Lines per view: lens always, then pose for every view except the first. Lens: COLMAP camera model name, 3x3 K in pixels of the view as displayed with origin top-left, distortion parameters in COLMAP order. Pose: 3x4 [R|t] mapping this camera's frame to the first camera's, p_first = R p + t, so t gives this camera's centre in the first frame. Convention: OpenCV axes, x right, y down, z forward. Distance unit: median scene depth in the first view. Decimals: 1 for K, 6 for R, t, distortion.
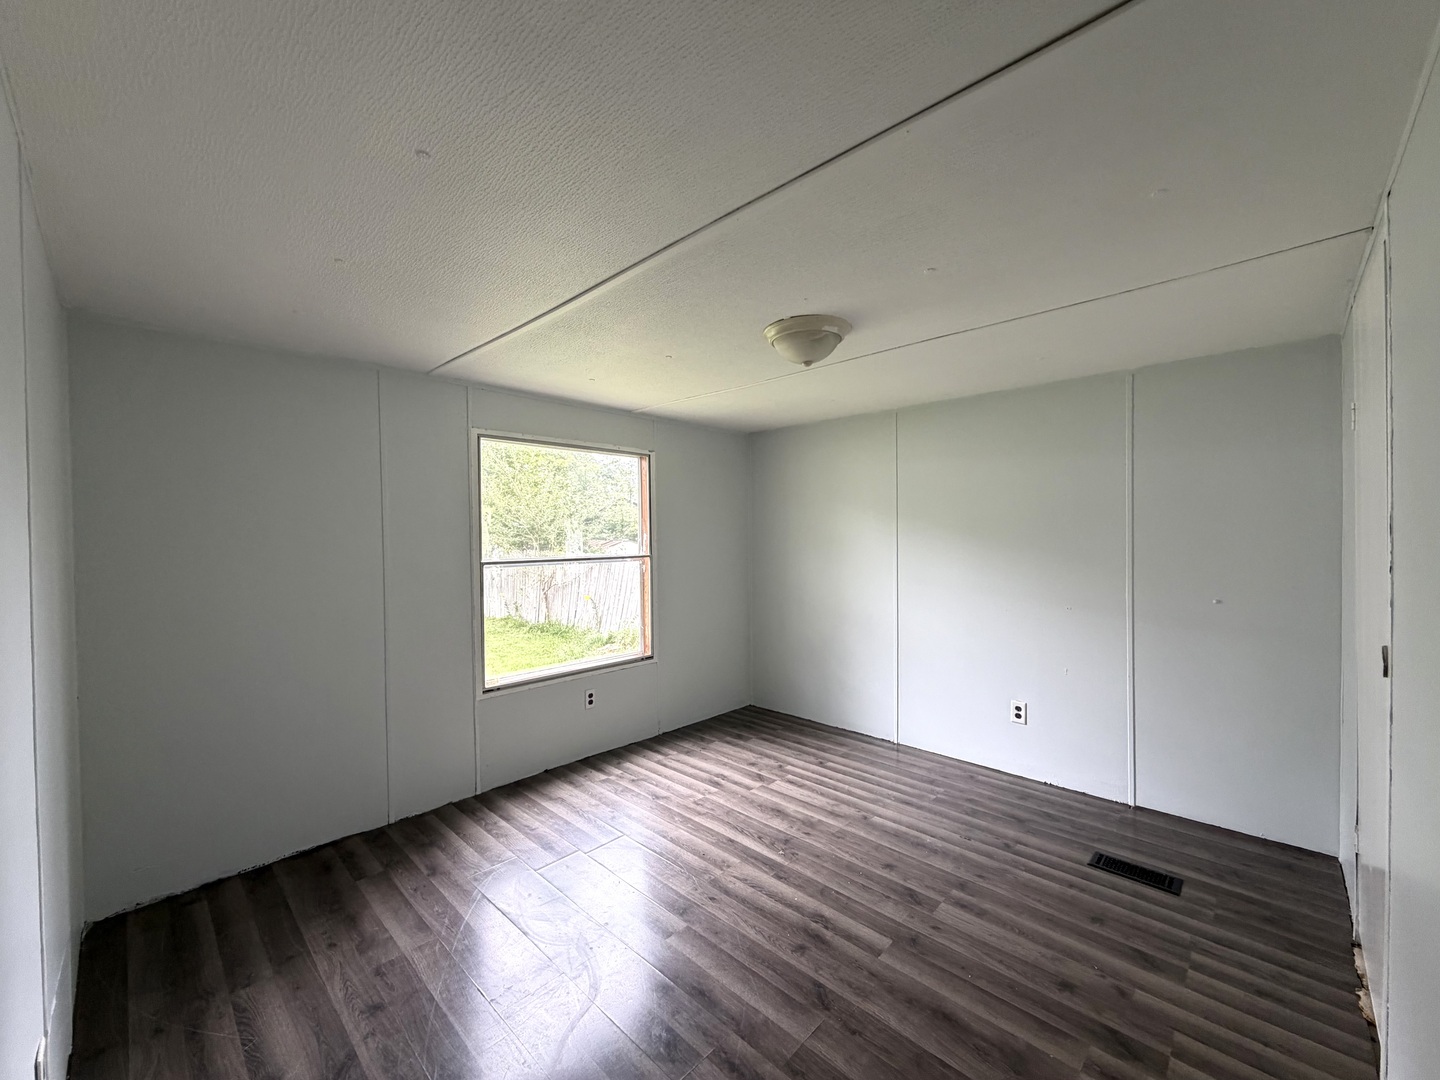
lens RADIAL K [[569.6, 0, 719.1], [0, 569.6, 536.9], [0, 0, 1]] dist [0.001509, -0.000439]
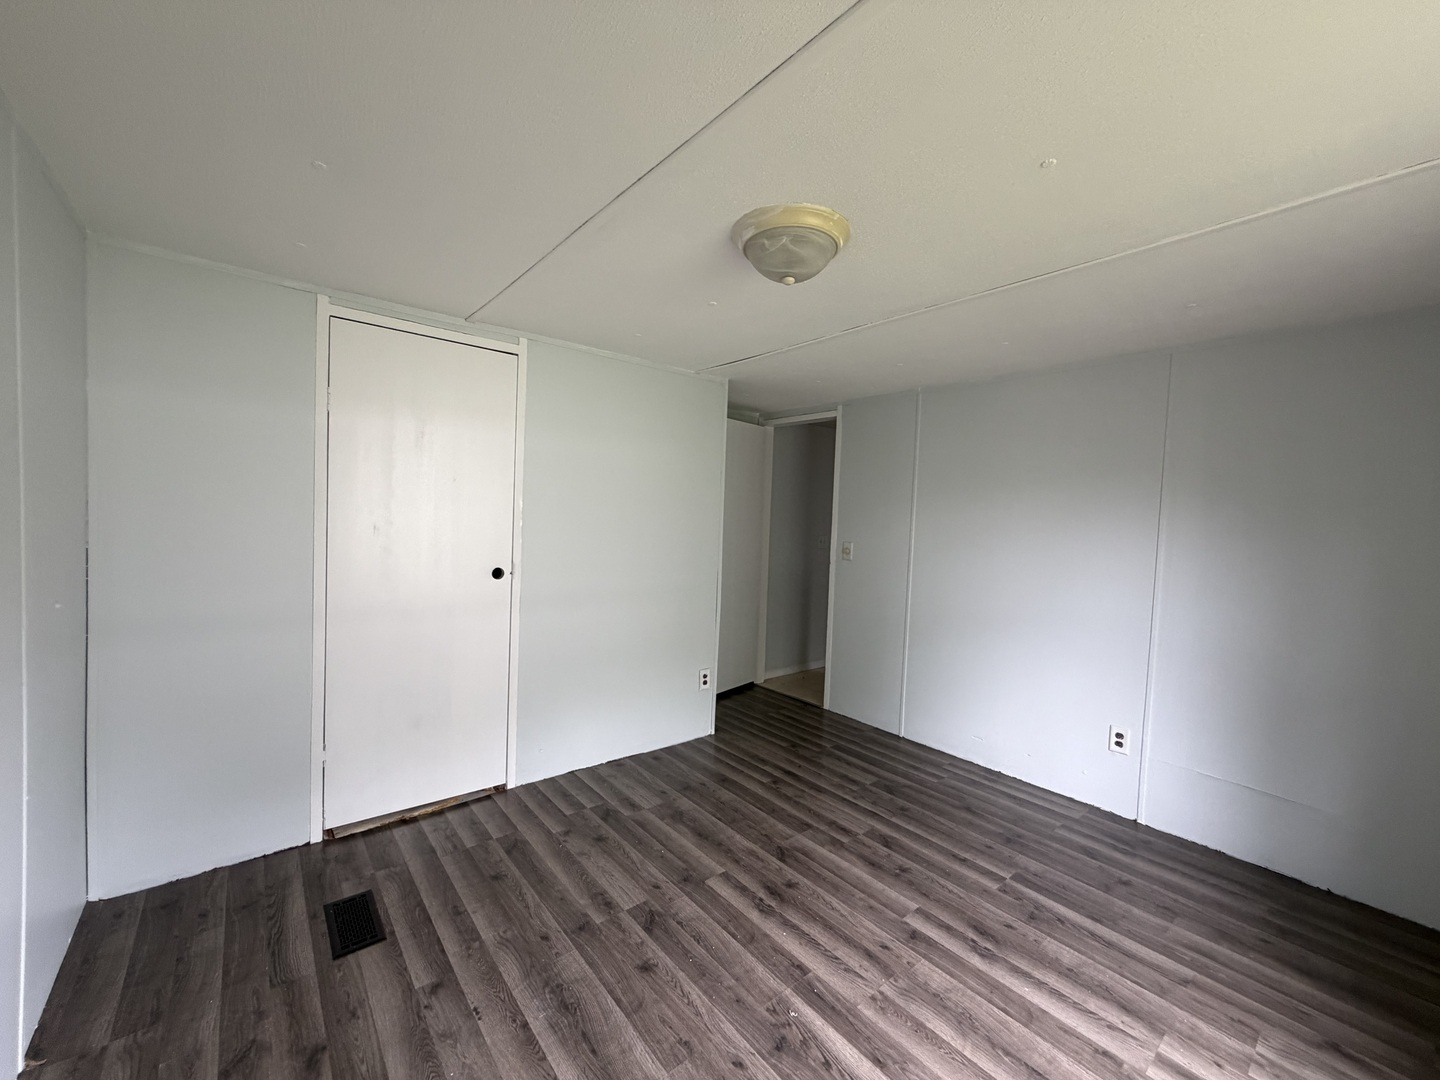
lens RADIAL K [[569.6, 0, 720.1], [0, 569.6, 536.5], [0, 0, 1]] dist [0.001509, -0.000439]
pose [[-0.992979, -0.030728, 0.114230, 0.156008], [-0.026022, 0.998759, 0.042467, -0.002312], [-0.115393, 0.039196, -0.992546, 1.890139]]
